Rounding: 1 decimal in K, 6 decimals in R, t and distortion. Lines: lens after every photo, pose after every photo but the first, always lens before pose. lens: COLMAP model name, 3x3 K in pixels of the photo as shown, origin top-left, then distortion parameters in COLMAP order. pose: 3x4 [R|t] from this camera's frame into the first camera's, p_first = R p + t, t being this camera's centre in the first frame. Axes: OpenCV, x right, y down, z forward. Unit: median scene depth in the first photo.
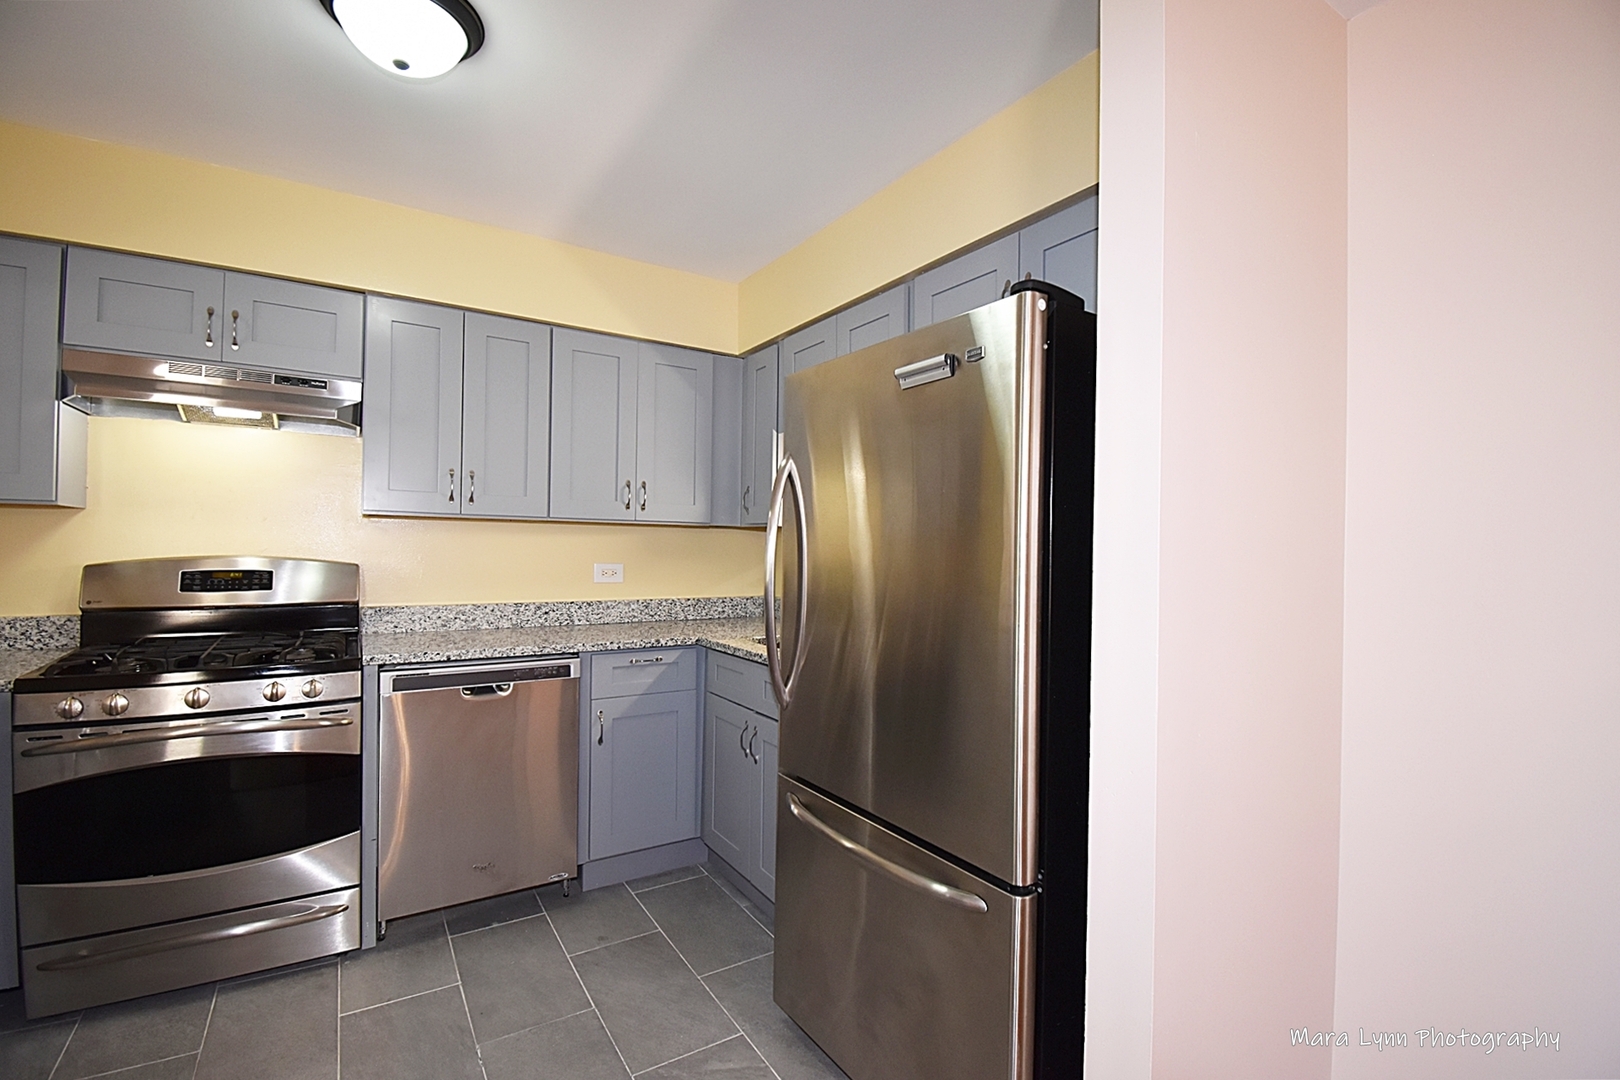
lens RADIAL K [[720.0, 0, 814.3], [0, 720.0, 548.4], [0, 0, 1]] dist [0.015870, -0.020647]
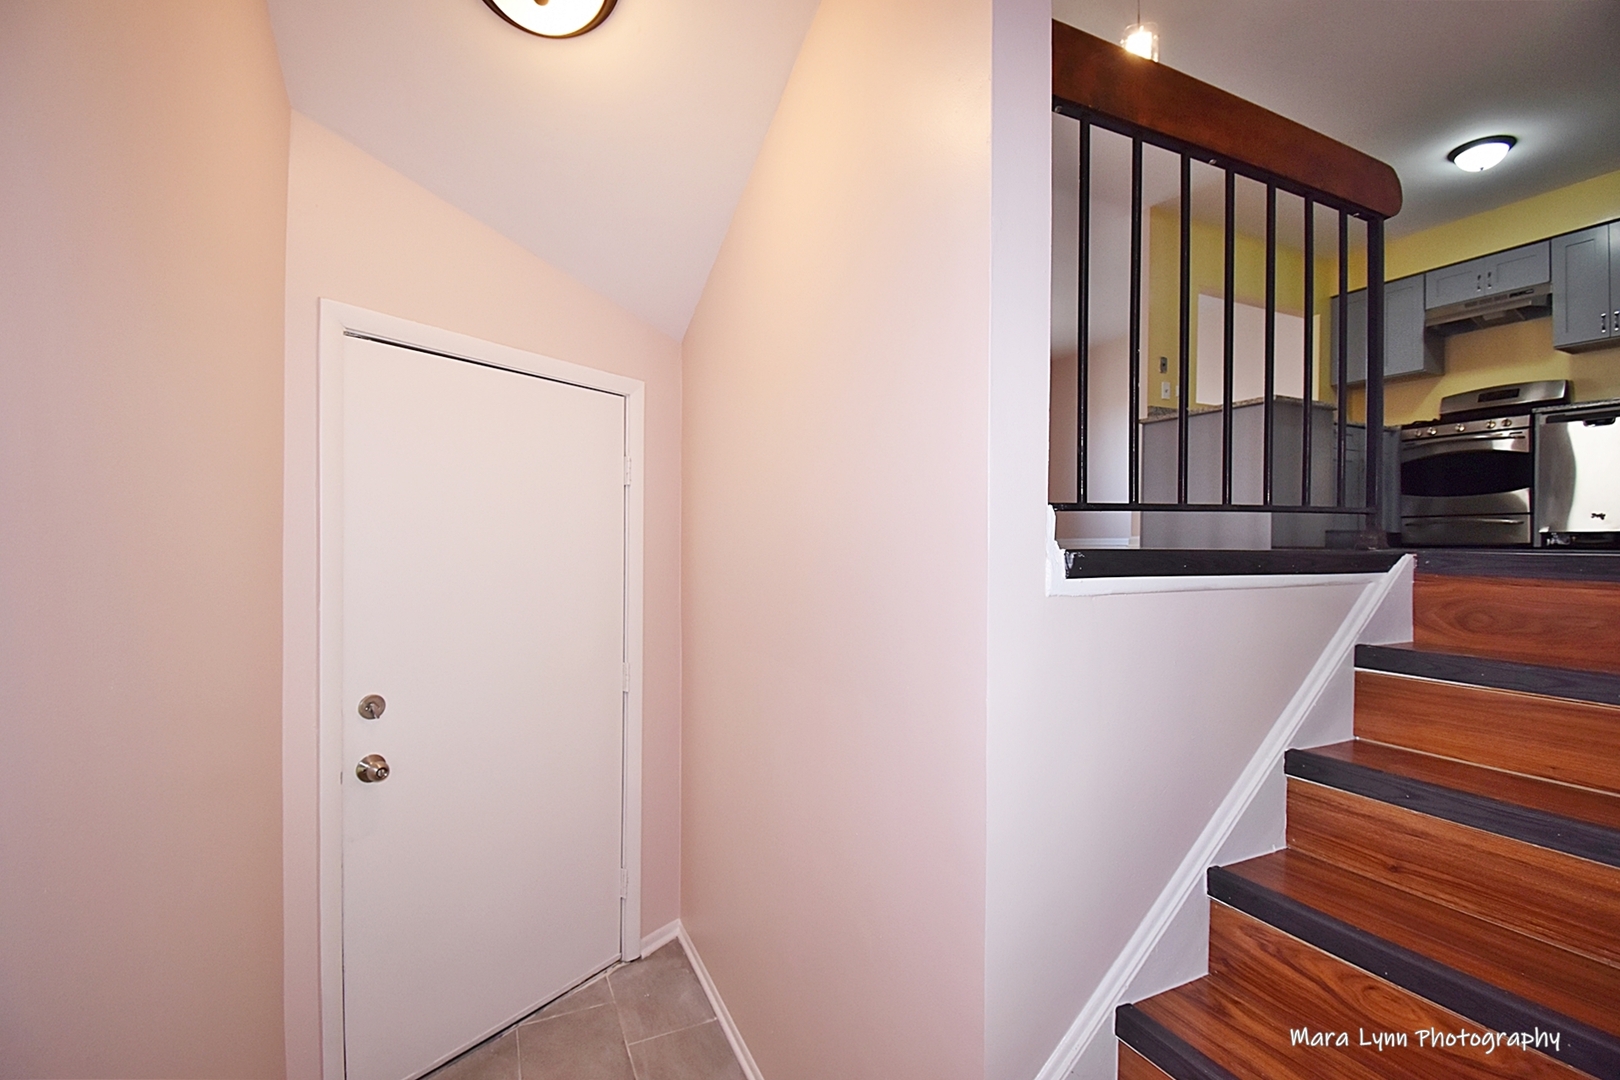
lens RADIAL K [[726.2, 0, 811.5], [0, 726.2, 548.0], [0, 0, 1]] dist [0.016558, -0.025507]
pose [[-0.117406, -0.009138, -0.993042, 1.656269], [-0.011443, 0.999904, -0.007849, 0.571282], [0.993018, 0.010442, -0.117499, -0.832401]]
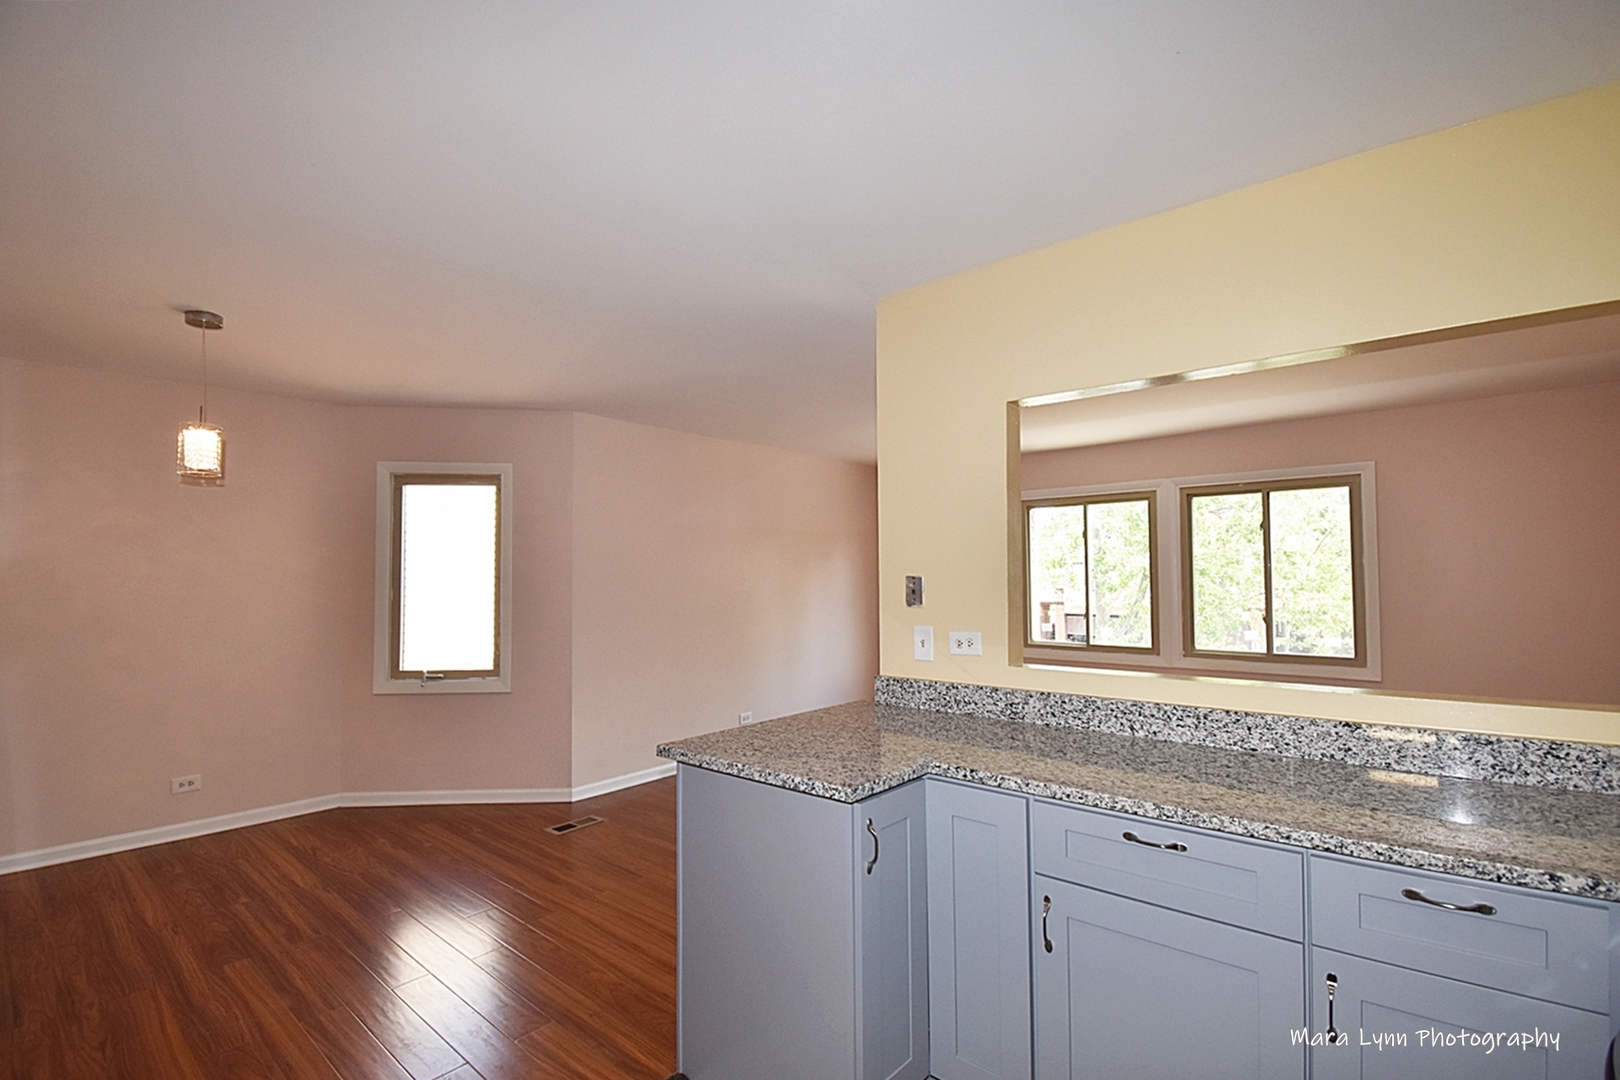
lens RADIAL K [[726.2, 0, 811.5], [0, 726.2, 548.0], [0, 0, 1]] dist [0.016558, -0.025507]
pose [[-0.955947, -0.019962, -0.292860, -0.224987], [-0.009339, 0.999248, -0.037630, -0.051305], [0.293391, -0.033237, -0.955415, 1.019228]]
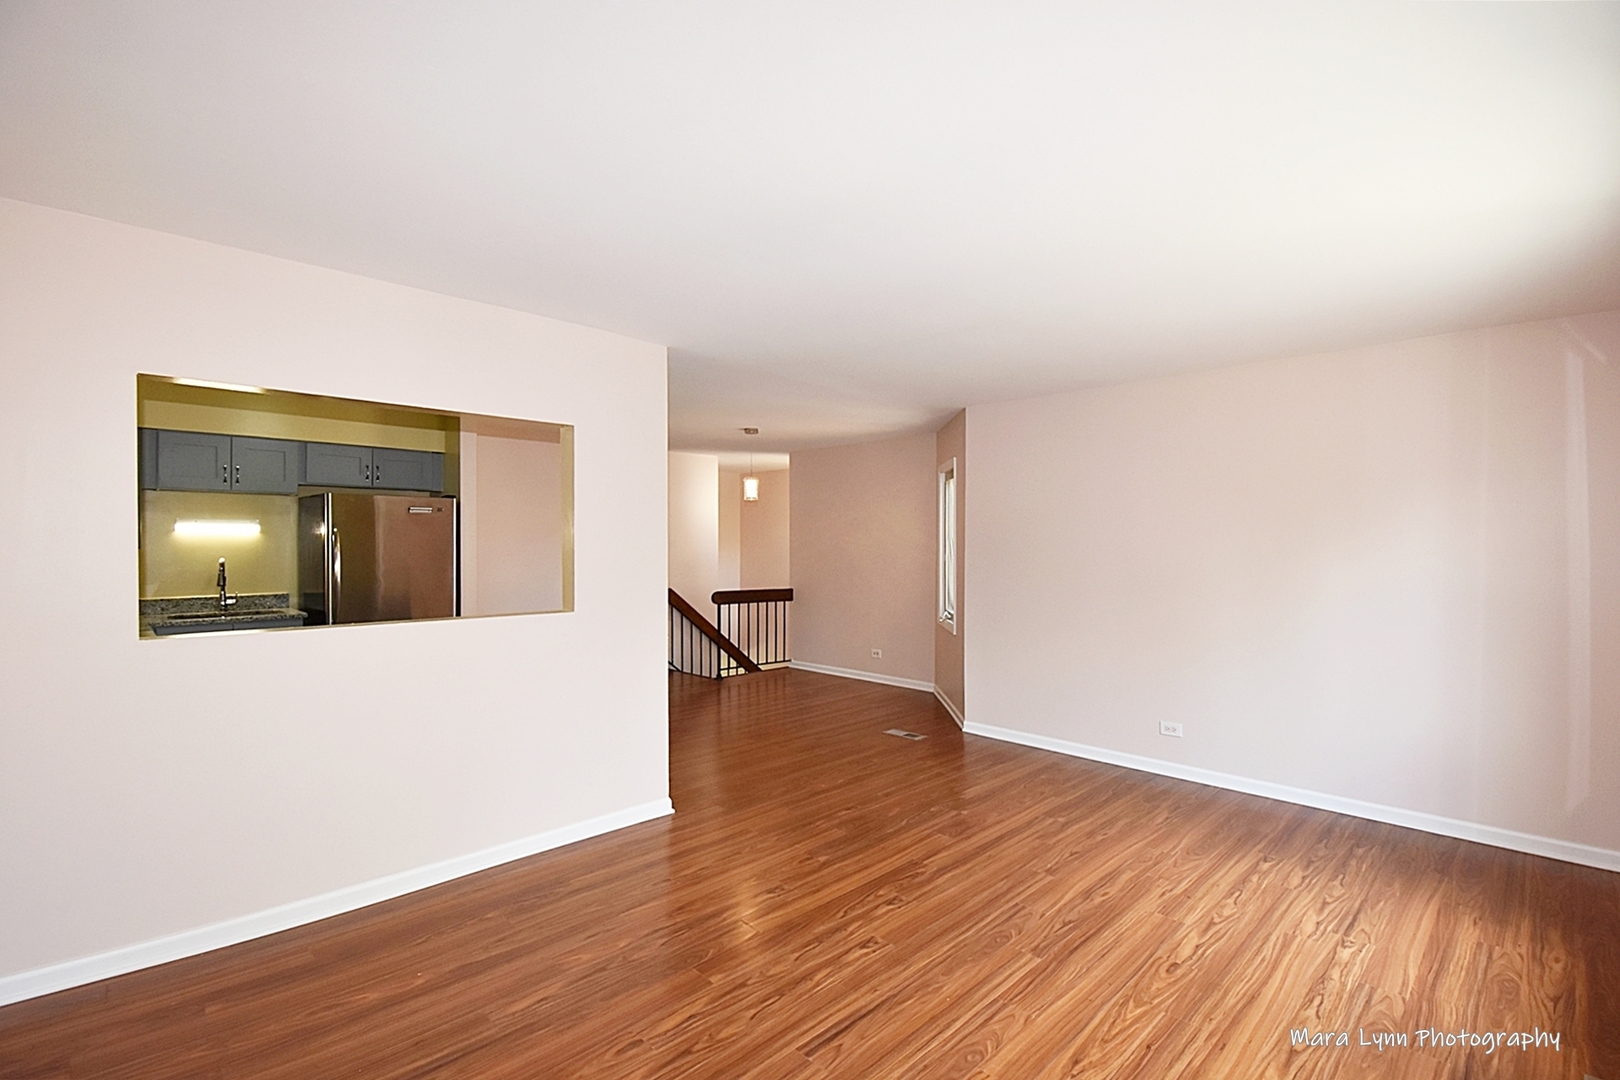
lens RADIAL K [[733.6, 0, 817.0], [0, 733.6, 549.6], [0, 0, 1]] dist [0.014426, -0.019930]
pose [[-0.213218, -0.023521, 0.976721, -2.412329], [-0.000061, 0.999710, 0.024061, -0.090373], [-0.977005, 0.005071, -0.213158, -0.082994]]
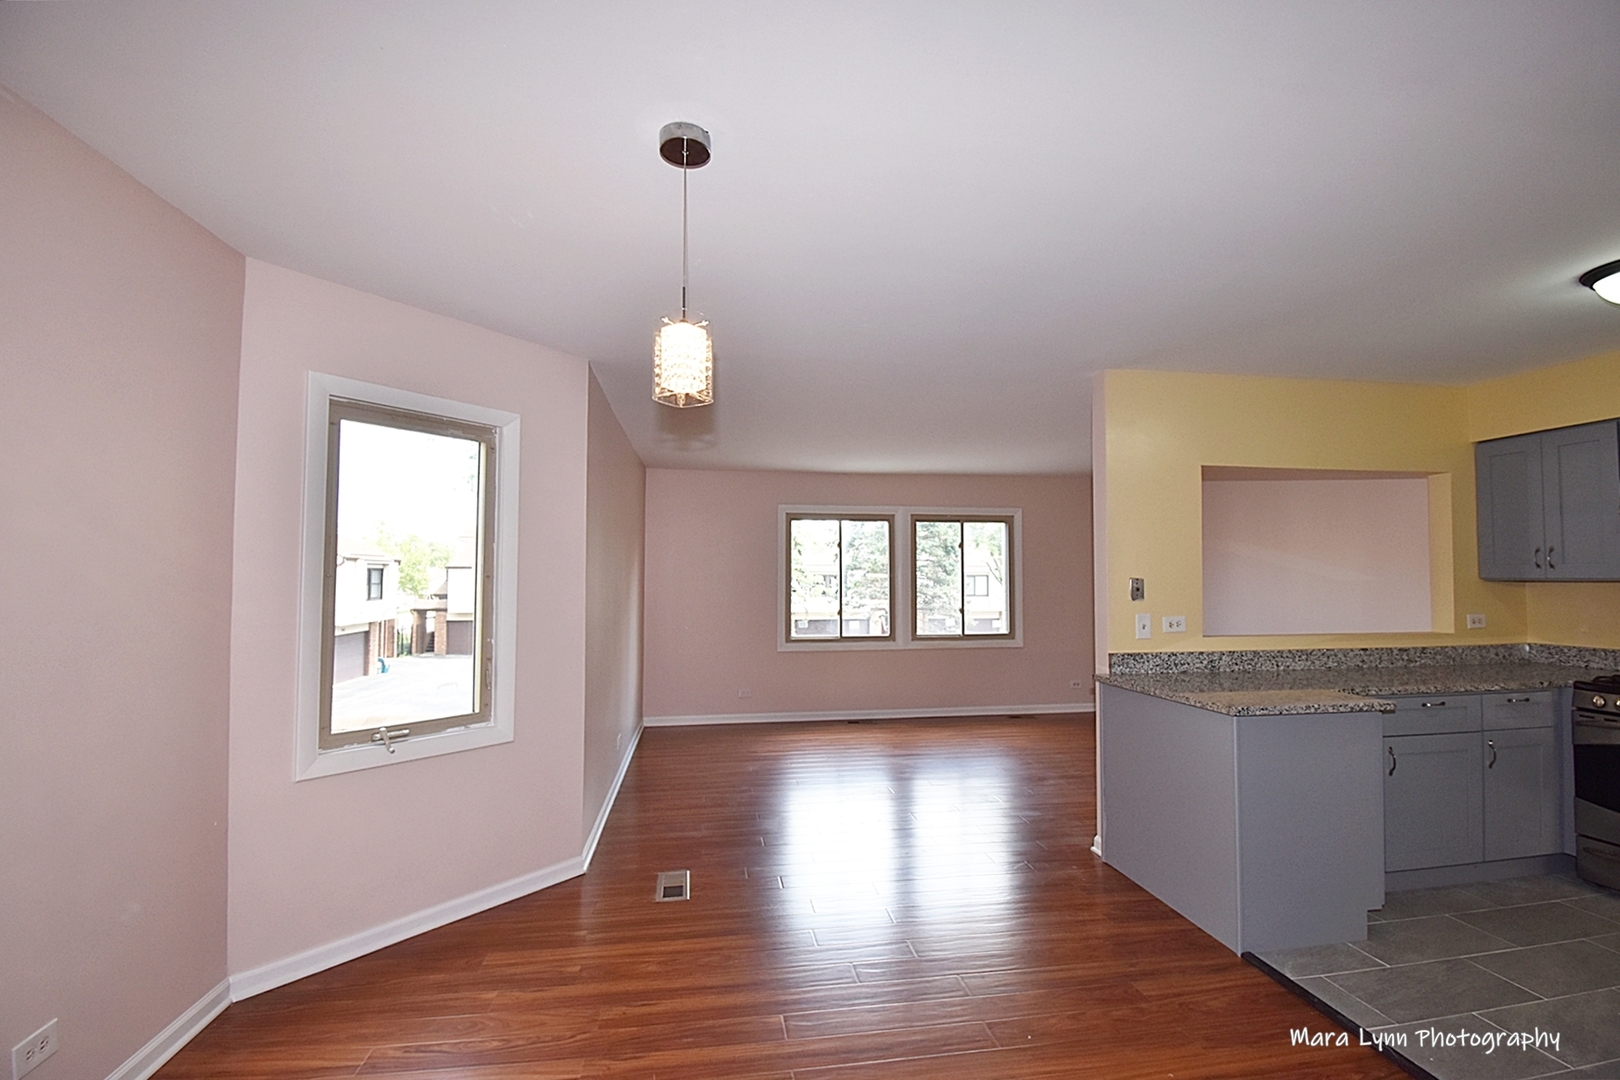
lens RADIAL K [[726.2, 0, 811.5], [0, 726.2, 548.0], [0, 0, 1]] dist [0.016558, -0.025507]
pose [[-0.401106, -0.054623, -0.914401, 1.010922], [-0.011436, 0.998441, -0.054626, -0.023204], [0.915960, -0.011454, -0.401106, -0.032676]]
